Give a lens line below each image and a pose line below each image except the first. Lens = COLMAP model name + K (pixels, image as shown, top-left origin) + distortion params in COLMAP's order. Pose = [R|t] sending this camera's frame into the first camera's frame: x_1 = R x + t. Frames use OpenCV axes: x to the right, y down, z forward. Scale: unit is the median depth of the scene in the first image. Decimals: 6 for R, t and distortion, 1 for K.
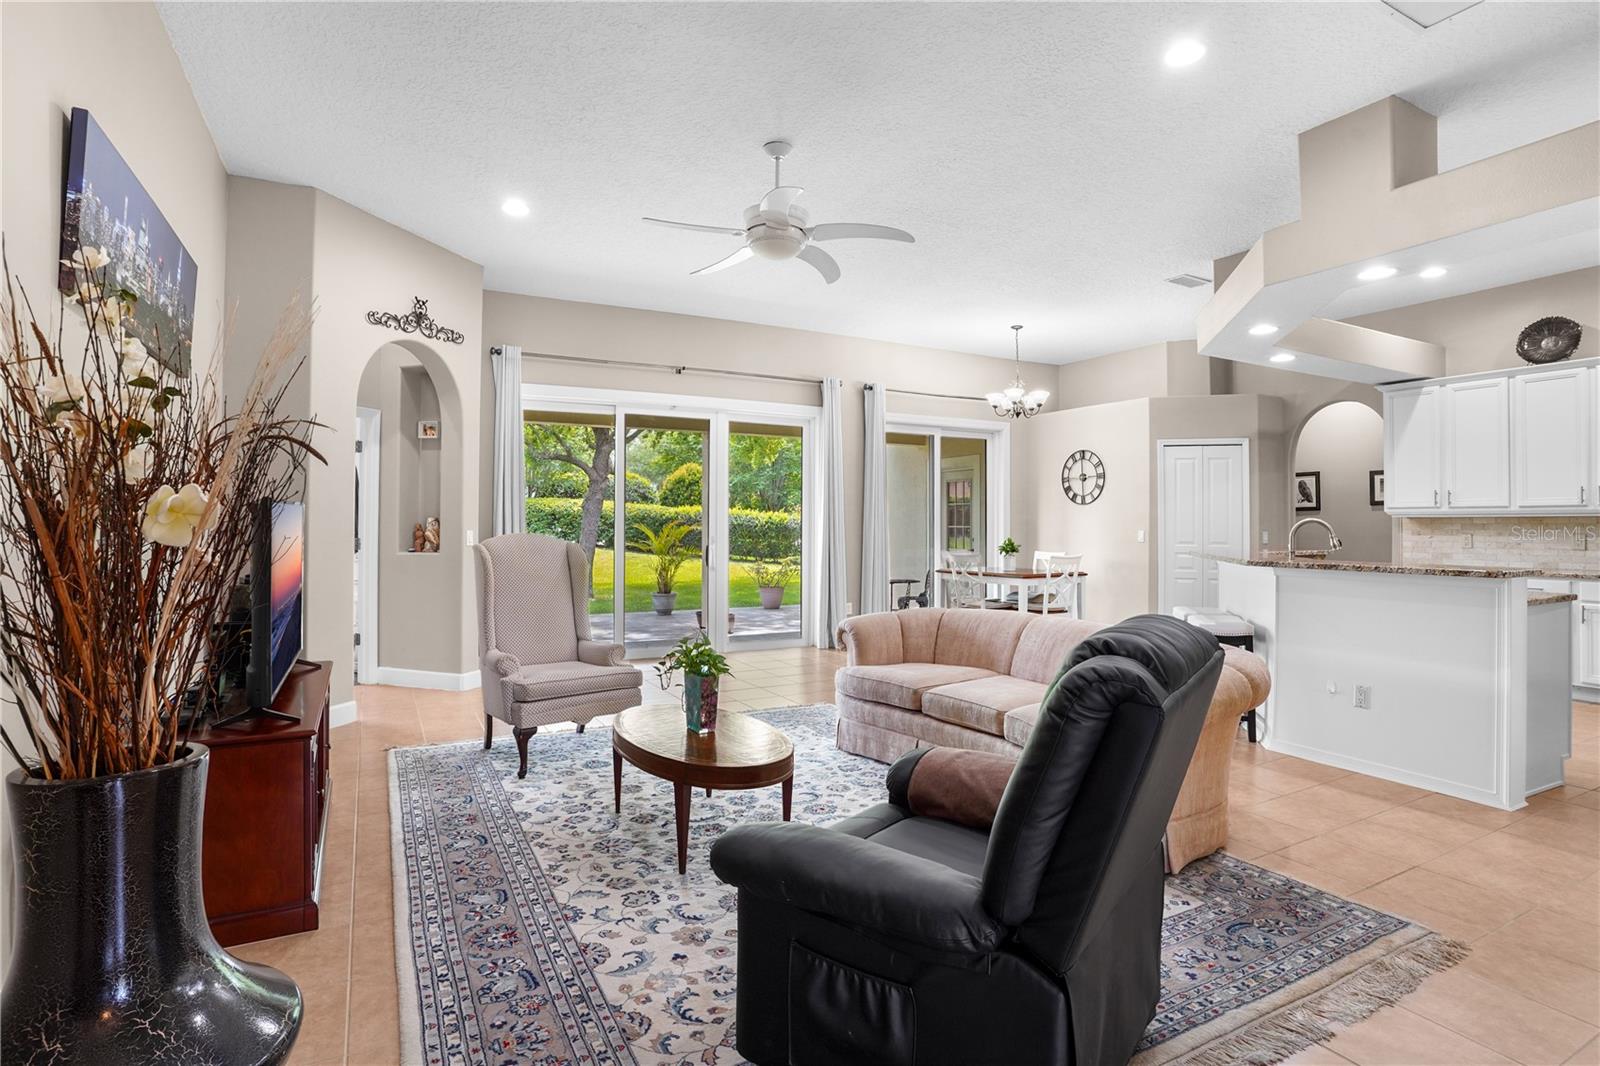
lens RADIAL K [[801.7, 0, 796.0], [0, 801.7, 512.8], [0, 0, 1]] dist [-0.081836, 0.039116]
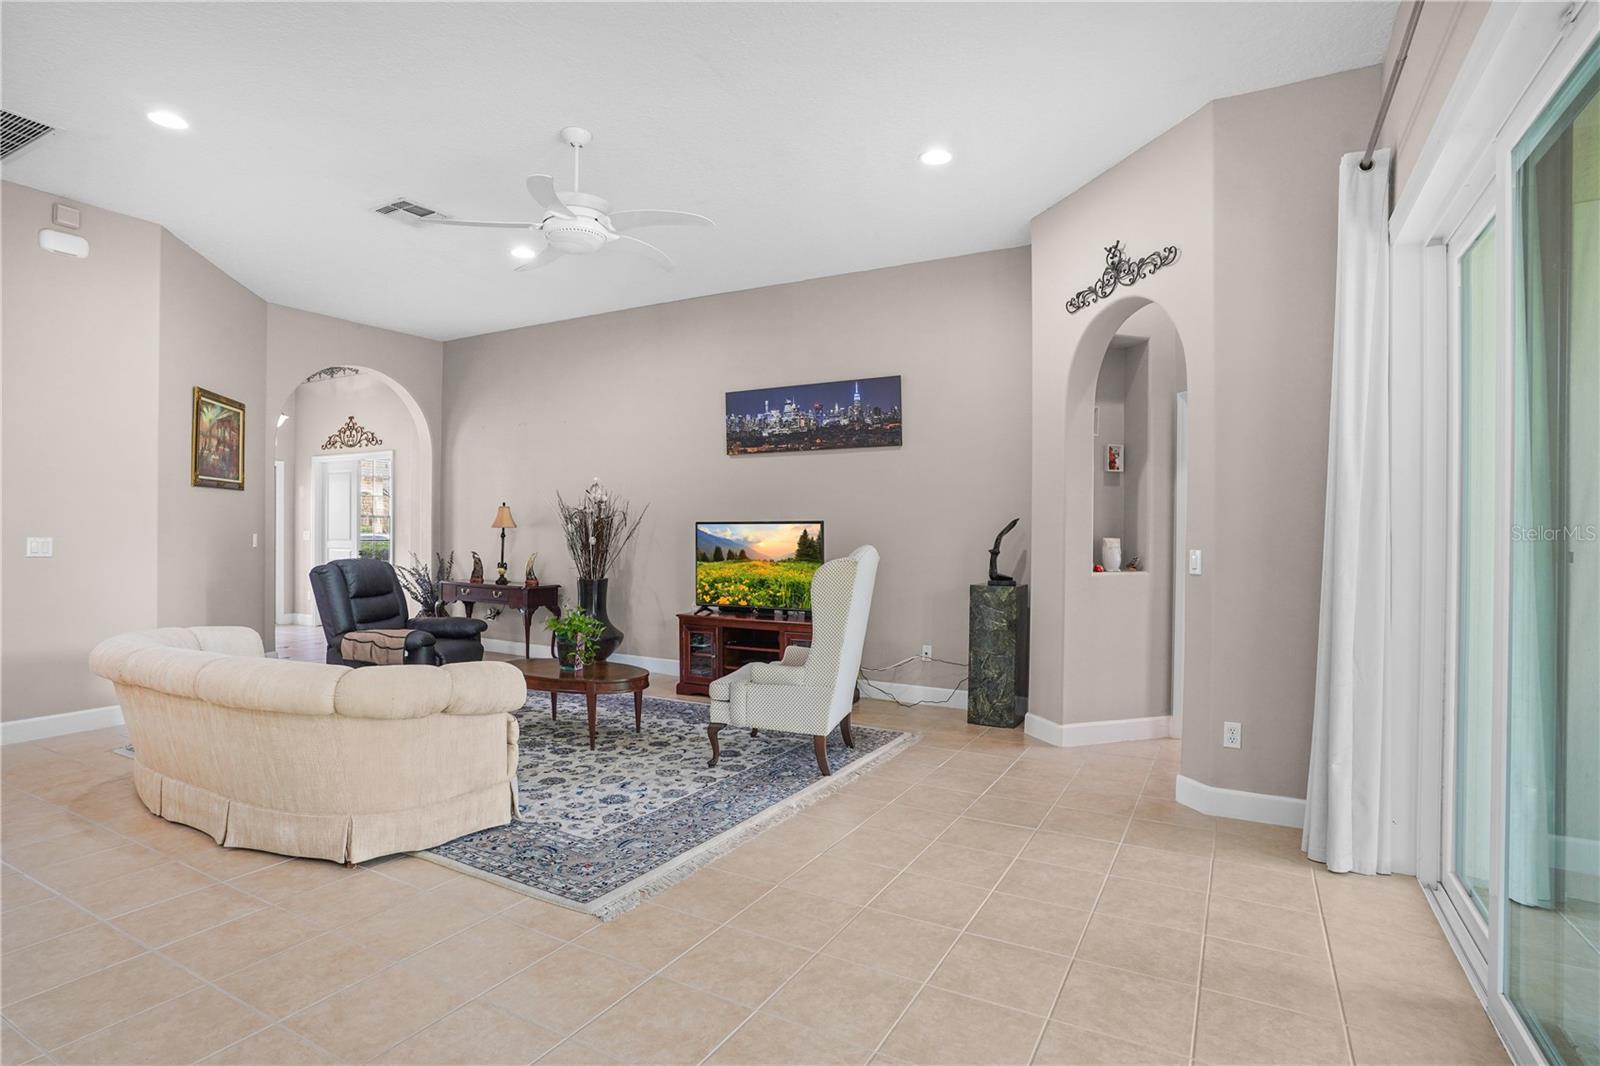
lens RADIAL K [[814.9, 0, 789.6], [0, 814.9, 529.2], [0, 0, 1]] dist [-0.031126, 0.000677]
pose [[-0.851905, -0.010408, -0.523593, 0.140543], [-0.003610, 0.999895, -0.014003, 0.011994], [0.523684, -0.010039, -0.851854, 1.057599]]
